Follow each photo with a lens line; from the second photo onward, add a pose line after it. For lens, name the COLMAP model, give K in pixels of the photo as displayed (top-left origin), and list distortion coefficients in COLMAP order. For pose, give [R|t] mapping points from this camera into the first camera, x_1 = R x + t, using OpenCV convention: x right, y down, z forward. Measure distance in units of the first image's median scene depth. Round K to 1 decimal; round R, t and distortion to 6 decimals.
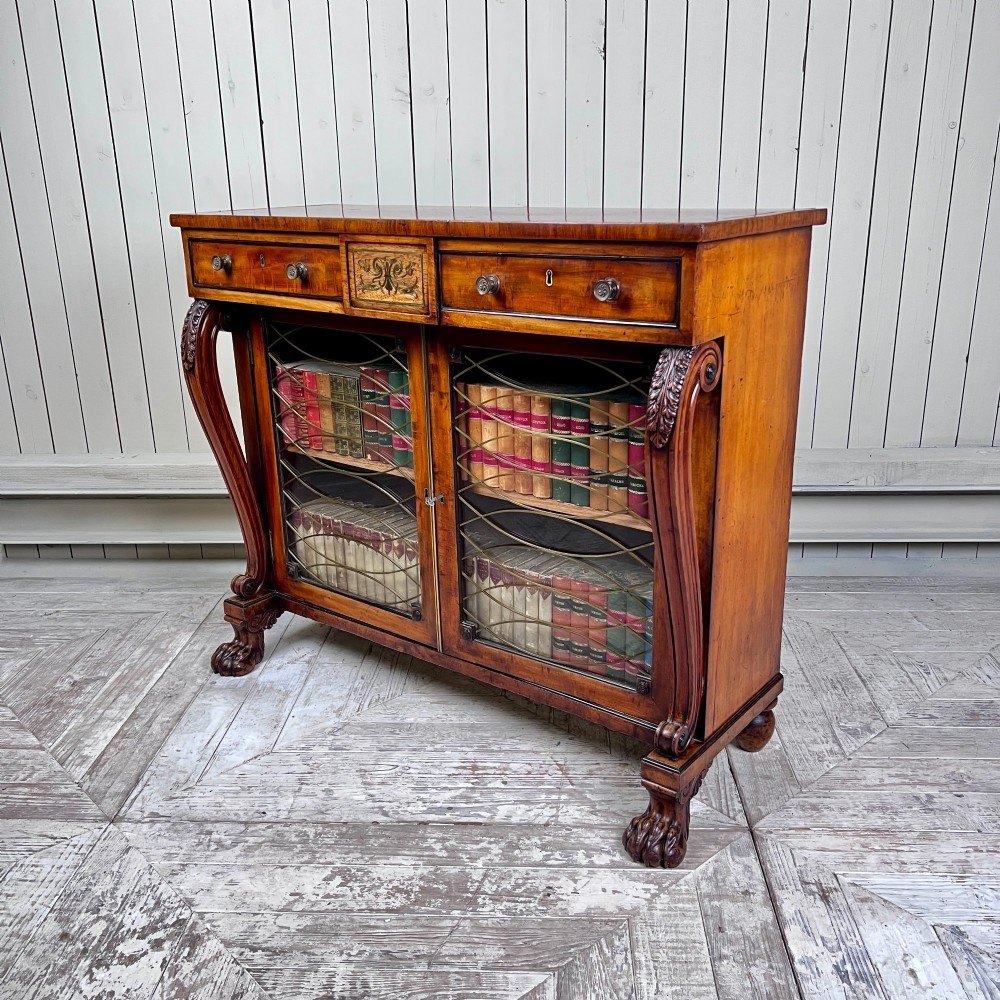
lens RADIAL K [[1001.3, 0, 500.0], [0, 1001.3, 500.0], [0, 0, 1]] dist [0.054503, -0.086440]
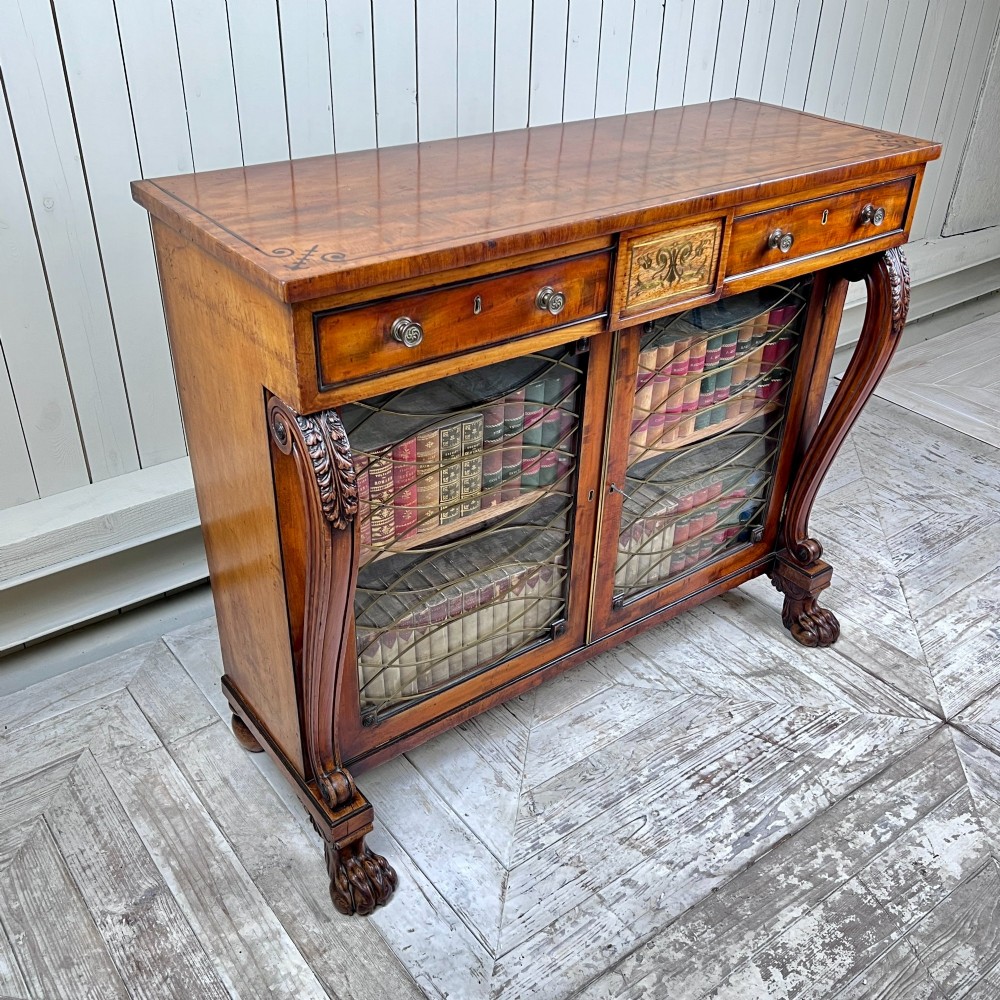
lens RADIAL K [[1028.4, 0, 500.0], [0, 1028.4, 500.0], [0, 0, 1]] dist [0.200717, -0.641193]
pose [[0.266716, -0.486671, 0.831874, -0.910139], [0.270567, 0.866240, 0.420027, -0.435288], [-0.925017, 0.113049, 0.362717, 0.818497]]
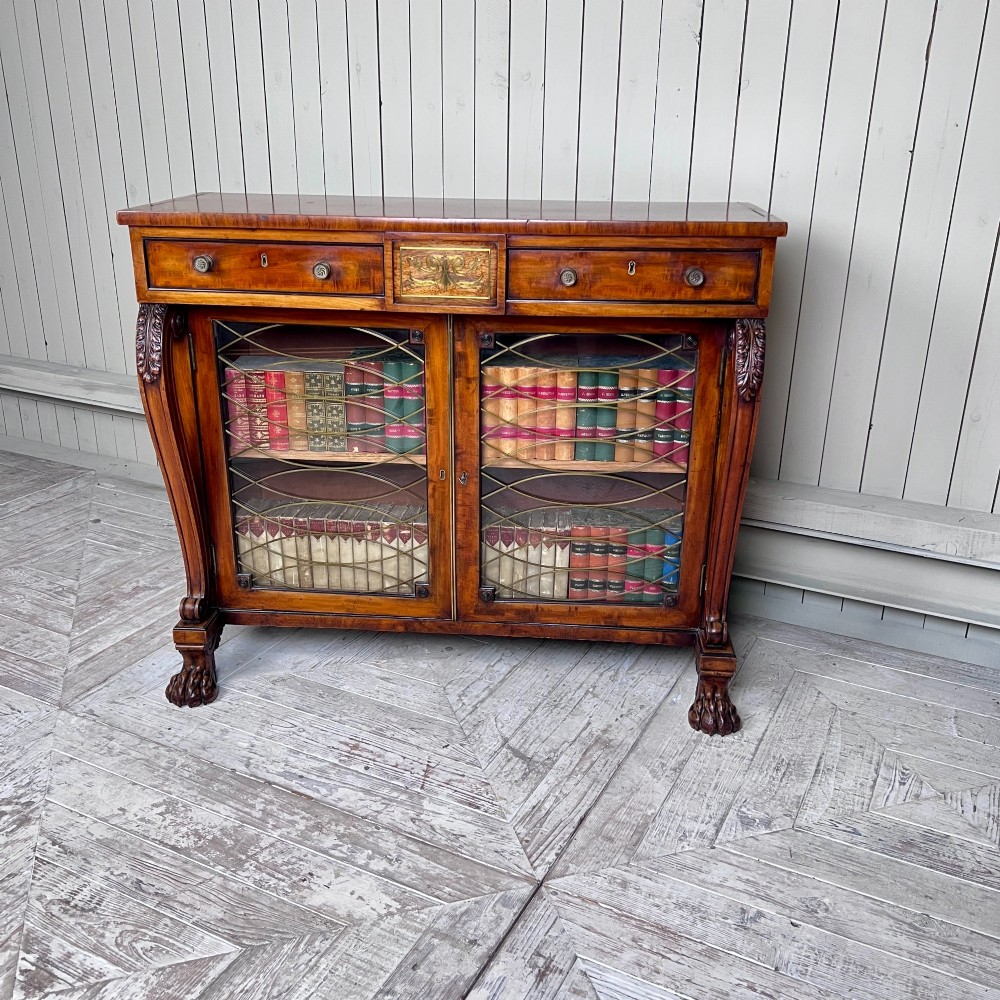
lens RADIAL K [[1001.3, 0, 500.0], [0, 1001.3, 500.0], [0, 0, 1]] dist [0.054503, -0.086440]
pose [[0.837291, -0.169941, 0.519676, -0.628231], [0.146413, 0.985447, 0.086356, -0.068118], [-0.526789, 0.003782, 0.849988, 0.077022]]
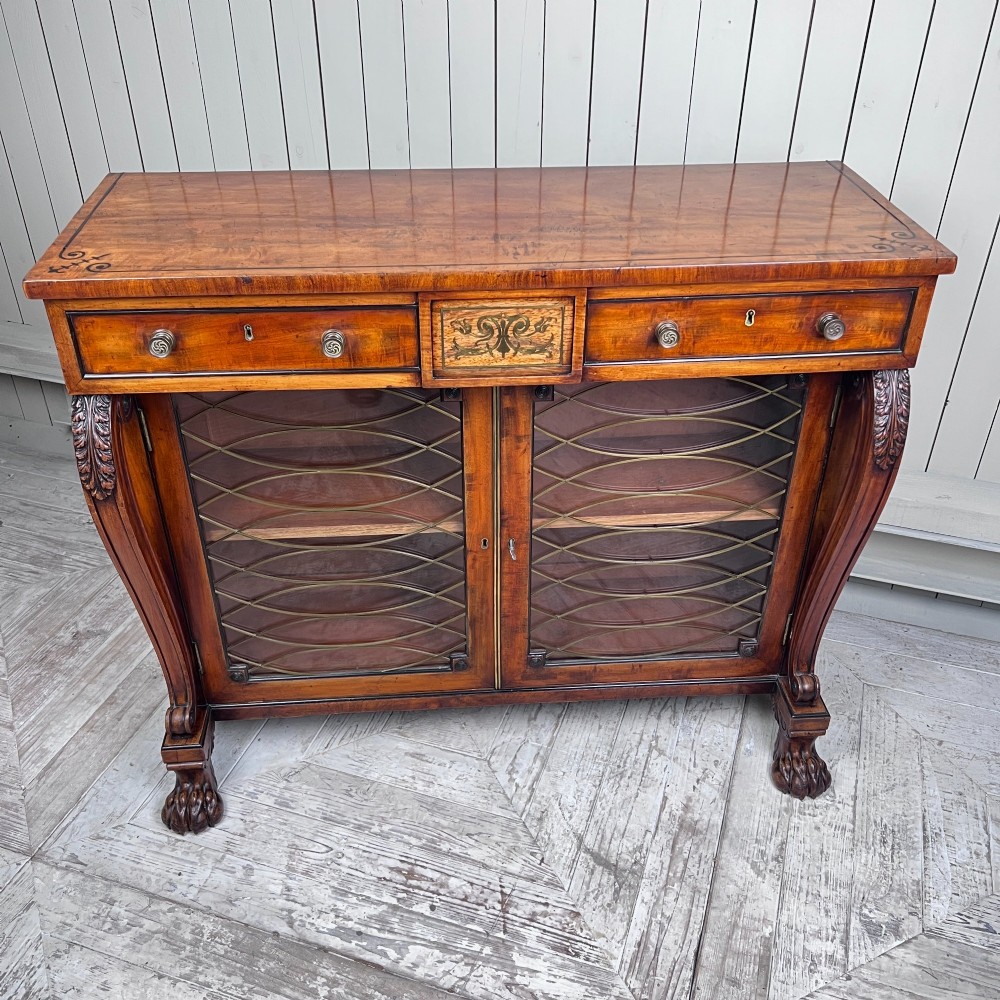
lens RADIAL K [[1001.3, 0, 500.0], [0, 1001.3, 500.0], [0, 0, 1]] dist [0.054503, -0.086440]
pose [[0.744824, -0.360732, 0.561347, -0.573861], [0.193226, 0.921828, 0.336002, -0.355049], [-0.638672, -0.141796, 0.756302, 0.386018]]
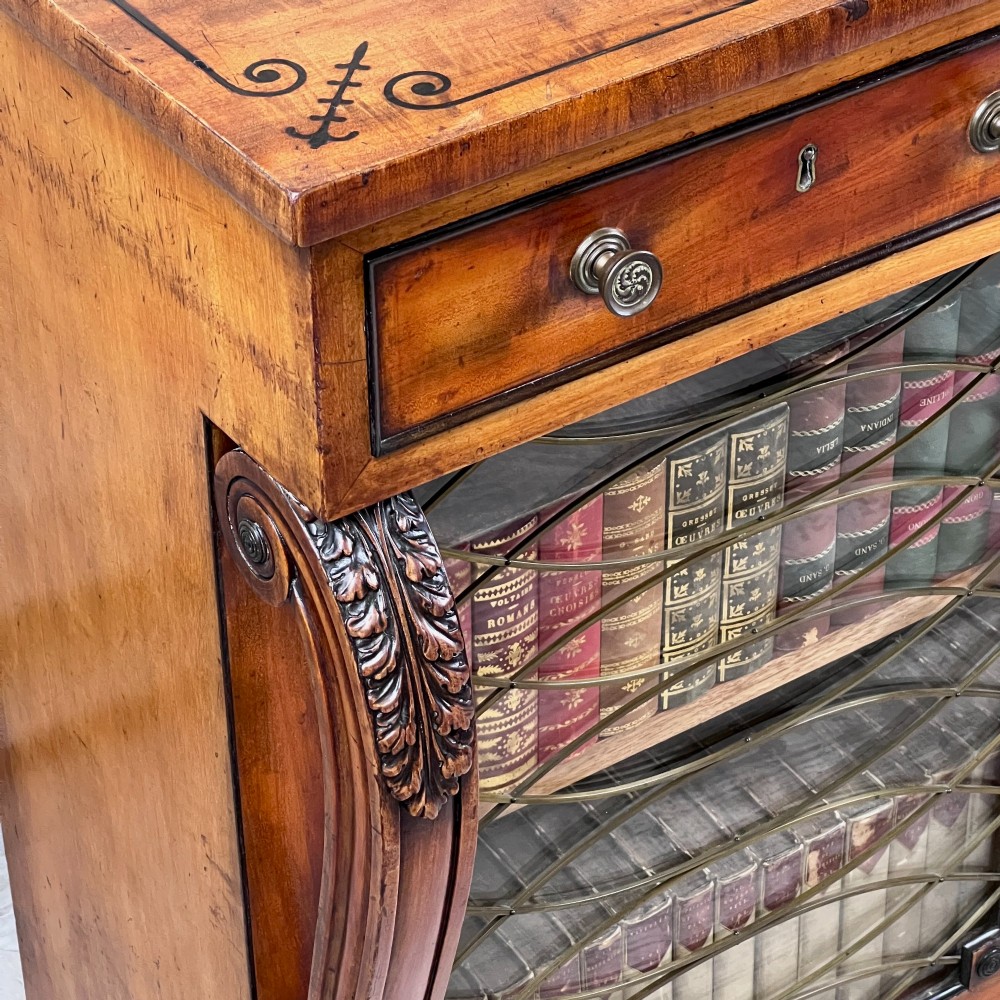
lens RADIAL K [[3088.0, 0, 500.2], [0, 3088.0, 486.1], [0, 0, 1]] dist [-0.547746, 13.235145]
pose [[0.302833, -0.547313, 0.780219, -0.893236], [0.302248, 0.831554, 0.466009, -0.558575], [-0.903846, 0.094697, 0.417246, 0.843016]]
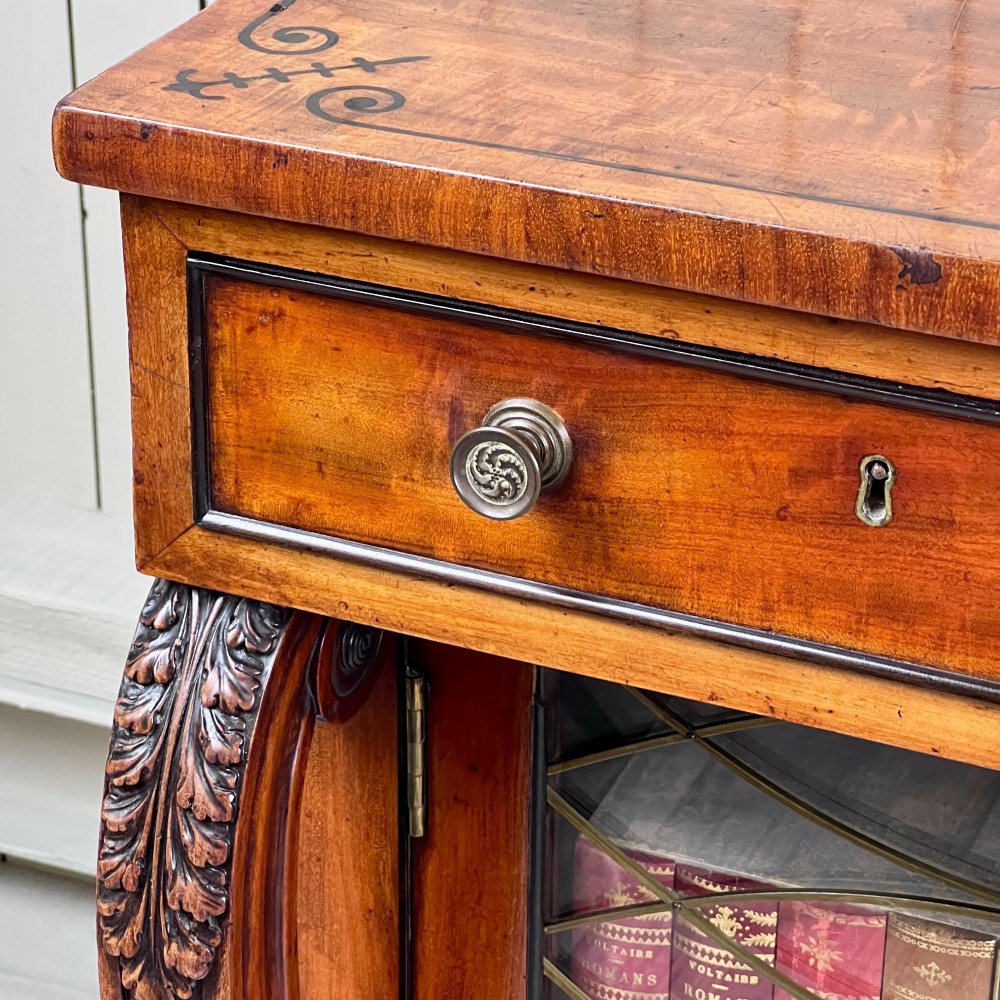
lens RADIAL K [[3088.0, 0, 500.2], [0, 3088.0, 486.1], [0, 0, 1]] dist [-0.547746, 13.235145]
pose [[0.965242, -0.092112, 0.244586, -0.435215], [0.051680, 0.984625, 0.166860, -0.343612], [-0.256195, -0.148421, 0.955162, 0.615039]]
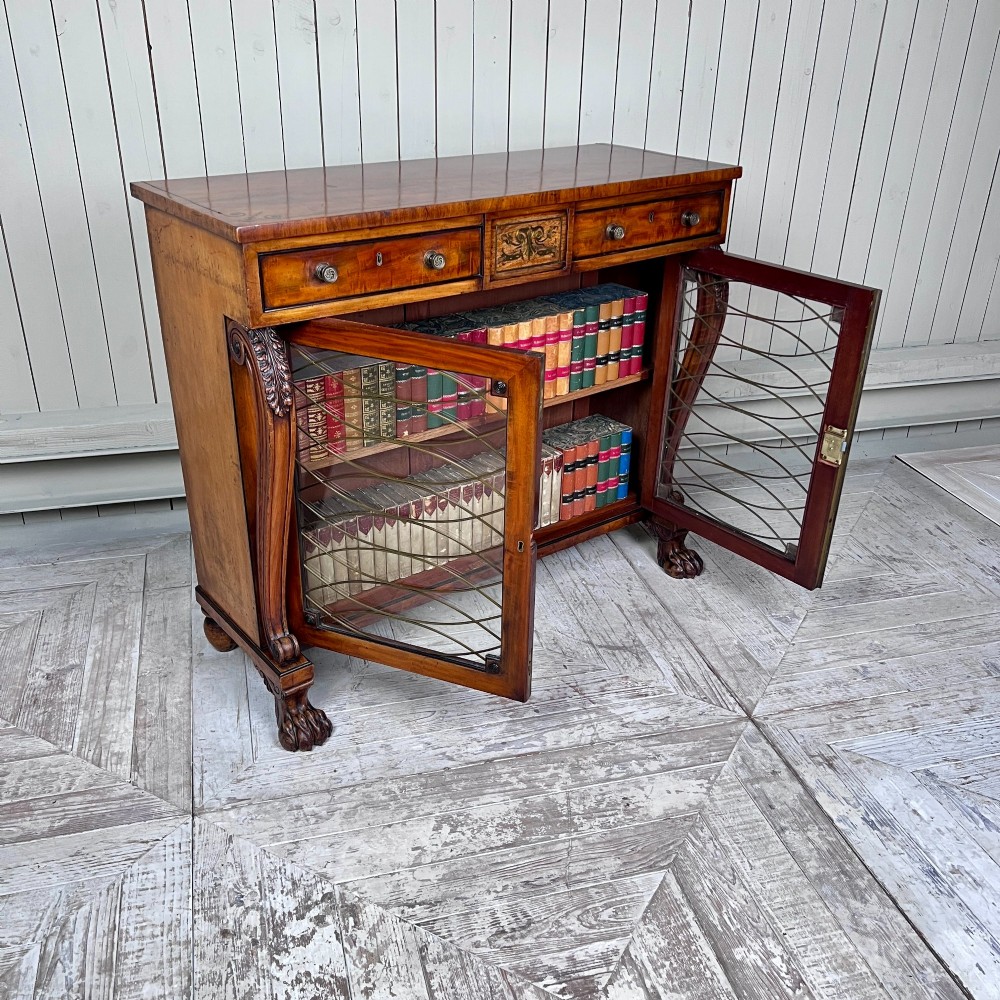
lens RADIAL K [[1007.8, 0, 500.0], [0, 1007.8, 500.0], [0, 0, 1]] dist [0.169585, -0.471042]
pose [[0.242271, -0.414783, 0.877075, -1.183379], [0.275737, 0.896165, 0.347646, -0.356769], [-0.930201, 0.157617, 0.331485, 0.679878]]
